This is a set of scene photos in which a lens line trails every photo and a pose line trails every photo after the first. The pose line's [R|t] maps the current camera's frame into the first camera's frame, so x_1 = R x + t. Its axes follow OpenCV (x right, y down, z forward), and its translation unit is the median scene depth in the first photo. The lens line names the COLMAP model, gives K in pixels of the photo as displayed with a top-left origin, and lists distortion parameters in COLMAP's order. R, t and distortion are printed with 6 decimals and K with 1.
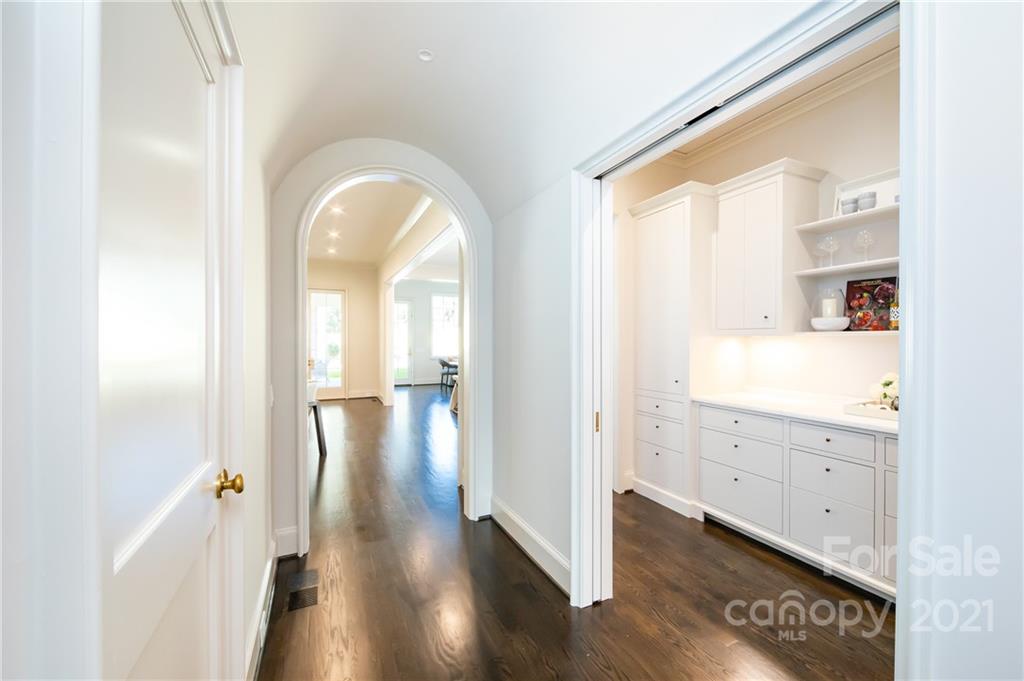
lens RADIAL K [[402.5, 0, 510.0], [0, 402.5, 340.2], [0, 0, 1]] dist [-0.004077, -0.000814]
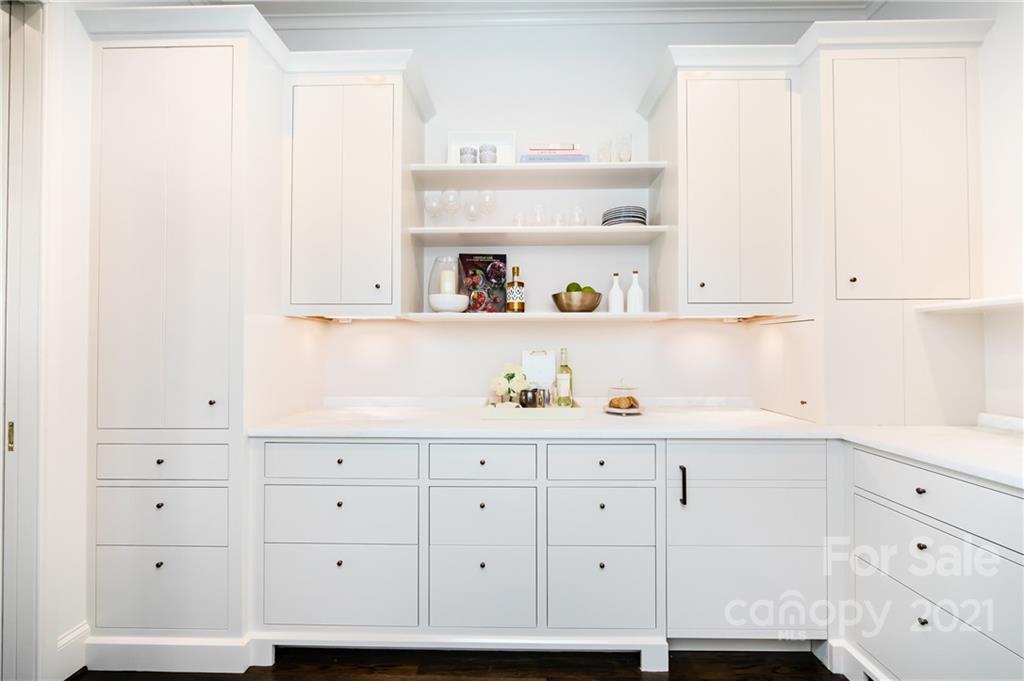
lens RADIAL K [[402.5, 0, 506.7], [0, 402.5, 347.9], [0, 0, 1]] dist [-0.004077, -0.000814]
pose [[0.436436, 0.012091, 0.899654, 0.164348], [0.004017, 0.999874, -0.015387, 0.056622], [-0.899726, 0.010329, 0.436332, 0.583919]]
